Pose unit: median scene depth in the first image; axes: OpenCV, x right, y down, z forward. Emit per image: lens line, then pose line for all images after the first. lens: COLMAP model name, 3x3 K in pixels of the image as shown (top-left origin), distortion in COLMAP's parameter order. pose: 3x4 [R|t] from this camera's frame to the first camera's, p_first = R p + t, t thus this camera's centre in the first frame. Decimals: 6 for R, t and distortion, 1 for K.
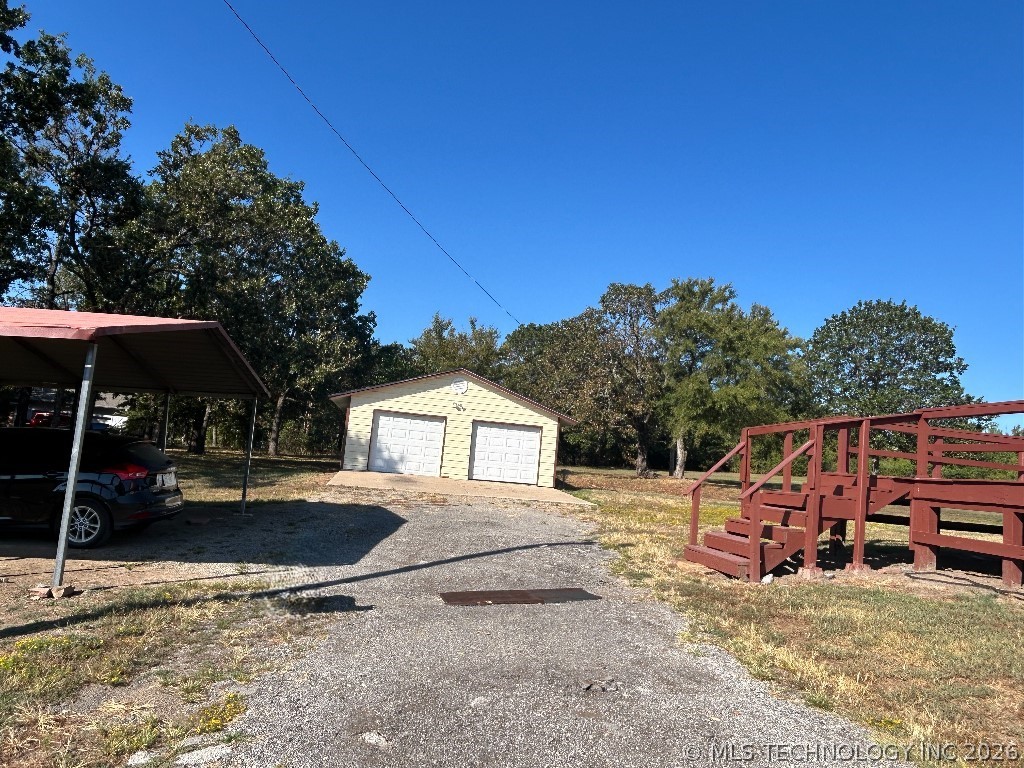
lens RADIAL K [[677.5, 0, 511.2], [0, 677.5, 385.6], [0, 0, 1]] dist [-0.005970, -0.014467]
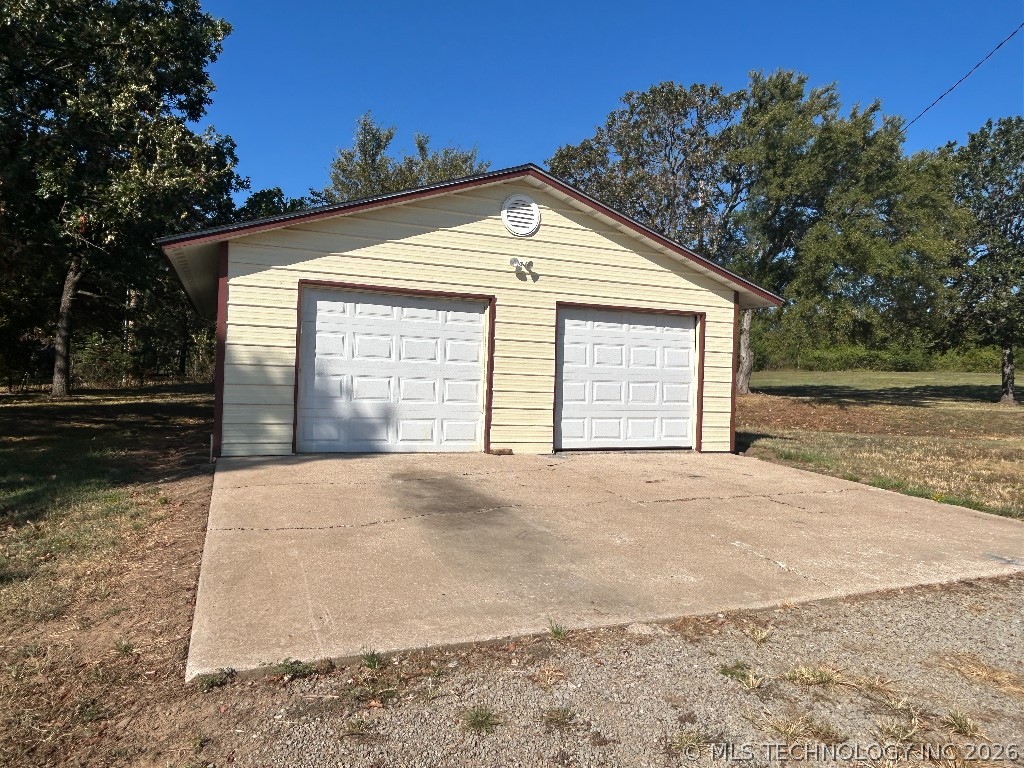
lens RADIAL K [[677.5, 0, 504.1], [0, 677.5, 364.1], [0, 0, 1]] dist [-0.005970, -0.014467]
pose [[0.978404, -0.054713, 0.199331, -0.167561], [0.032265, 0.992936, 0.114177, 0.040098], [-0.204170, -0.105280, 0.973258, 0.618208]]
